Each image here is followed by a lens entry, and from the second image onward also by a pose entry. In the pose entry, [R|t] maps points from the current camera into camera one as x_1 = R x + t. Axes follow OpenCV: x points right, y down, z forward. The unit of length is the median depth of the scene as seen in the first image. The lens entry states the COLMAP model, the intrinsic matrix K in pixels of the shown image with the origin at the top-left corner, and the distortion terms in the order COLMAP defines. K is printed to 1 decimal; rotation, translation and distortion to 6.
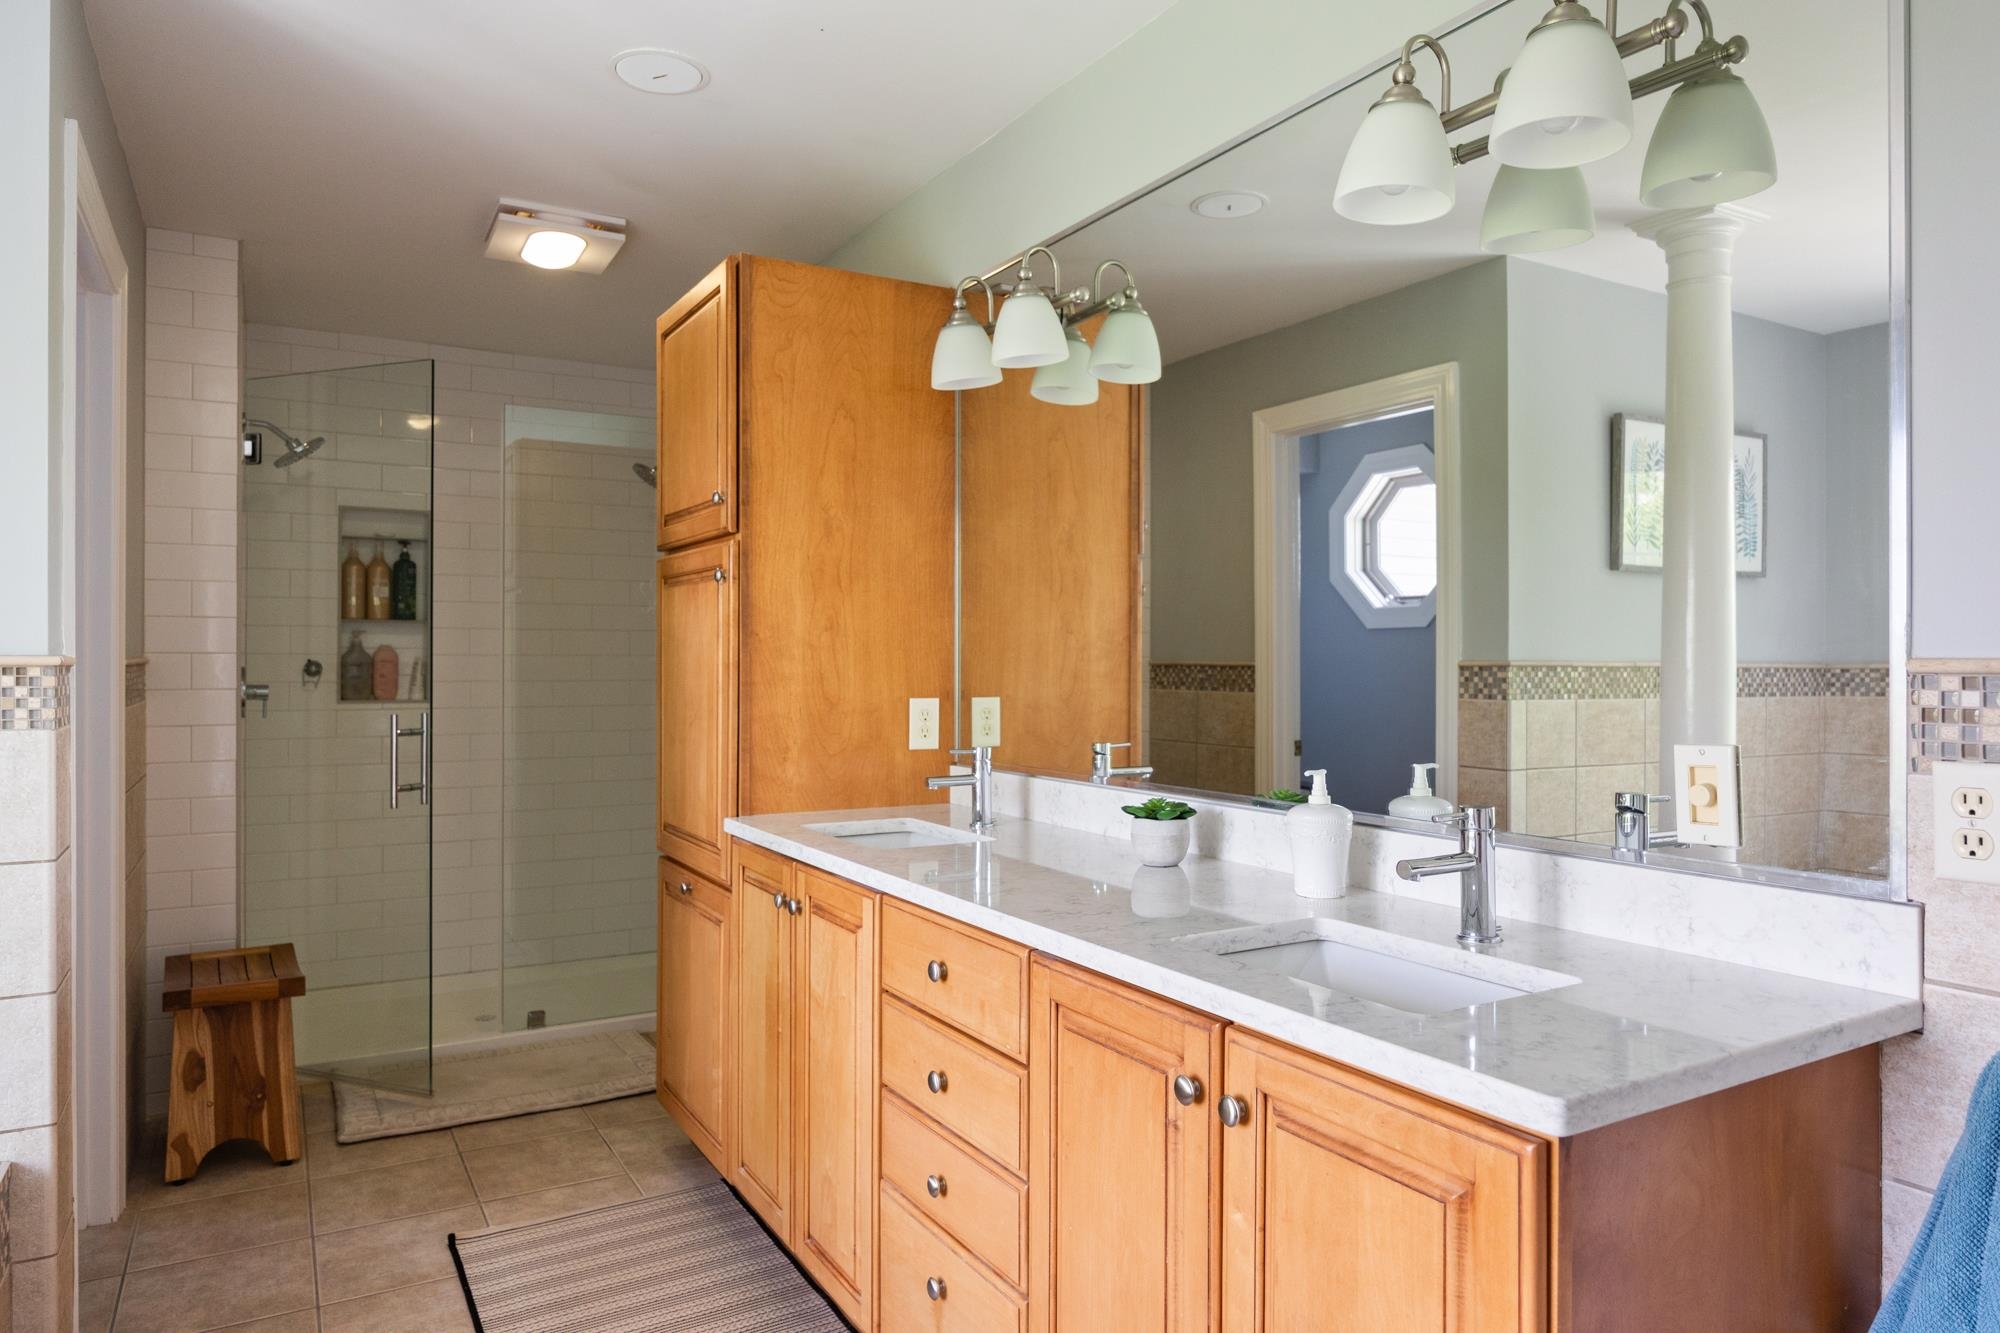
lens RADIAL K [[1273.2, 0, 1001.9], [0, 1273.2, 658.9], [0, 0, 1]] dist [-0.003955, -0.000811]
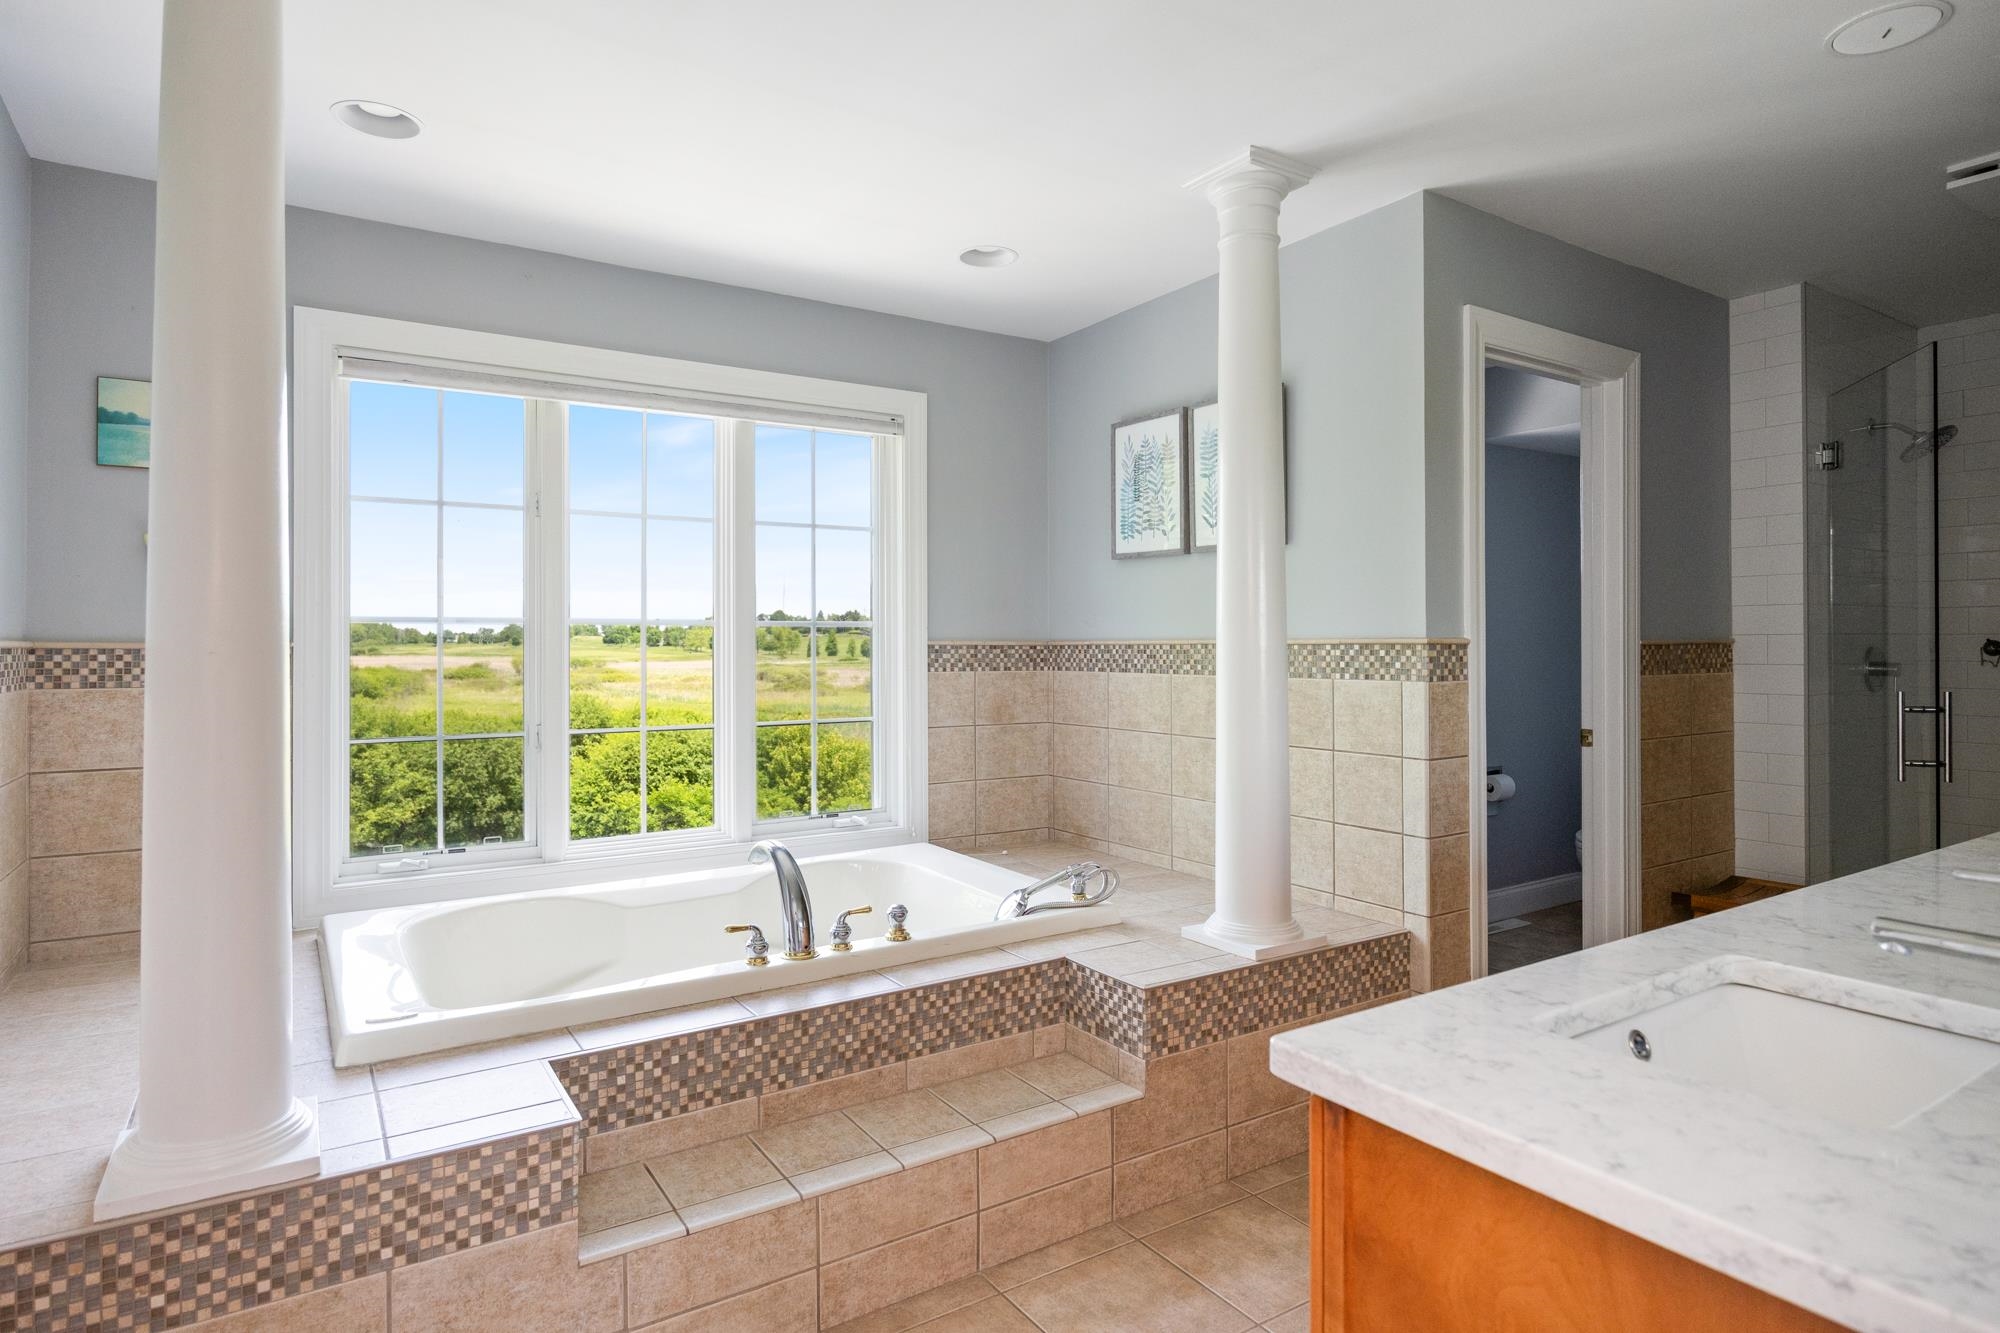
lens RADIAL K [[1102.6, 0, 1001.1], [0, 1102.6, 656.7], [0, 0, 1]] dist [-0.001065, 0.001682]
pose [[0.058894, 0.012503, -0.998186, 0.381100], [0.003208, 0.999914, 0.012714, 0.001203], [0.998259, -0.003951, 0.058849, 0.199454]]
